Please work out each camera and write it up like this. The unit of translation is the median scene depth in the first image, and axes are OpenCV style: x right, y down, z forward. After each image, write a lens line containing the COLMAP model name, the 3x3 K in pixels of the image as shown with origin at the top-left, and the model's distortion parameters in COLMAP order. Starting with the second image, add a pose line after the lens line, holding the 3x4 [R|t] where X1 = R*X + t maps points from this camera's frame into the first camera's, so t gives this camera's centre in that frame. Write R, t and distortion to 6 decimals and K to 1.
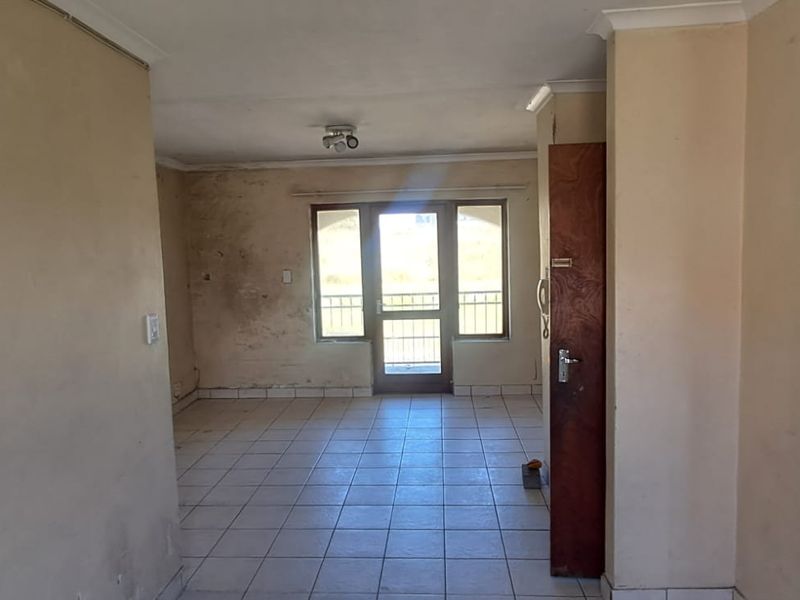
lens RADIAL K [[604.4, 0, 402.3], [0, 604.4, 296.6], [0, 0, 1]] dist [0.002708, 0.000840]
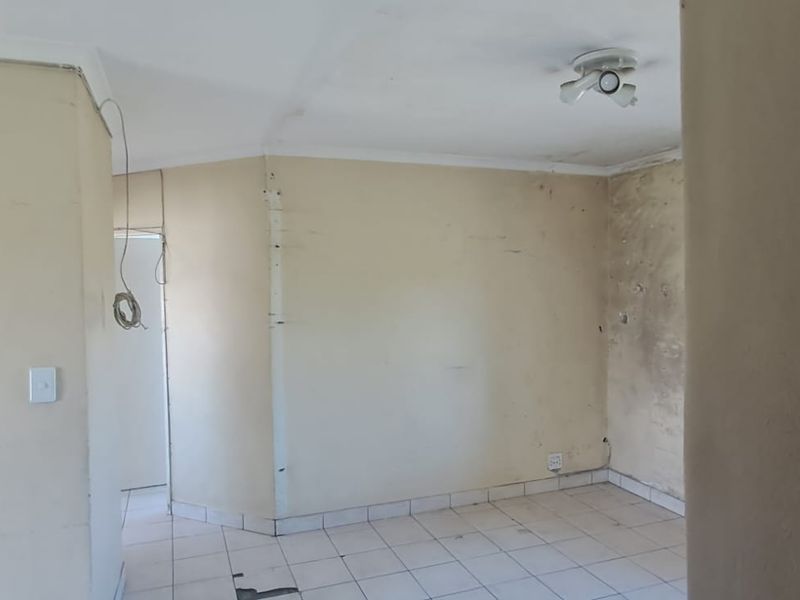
lens RADIAL K [[604.4, 0, 401.0], [0, 604.4, 299.7], [0, 0, 1]] dist [0.002708, 0.000840]
pose [[0.411310, 0.061769, -0.909400, 0.223442], [-0.087887, 0.995740, 0.027884, -0.052503], [0.907248, 0.068455, 0.414987, 0.464207]]
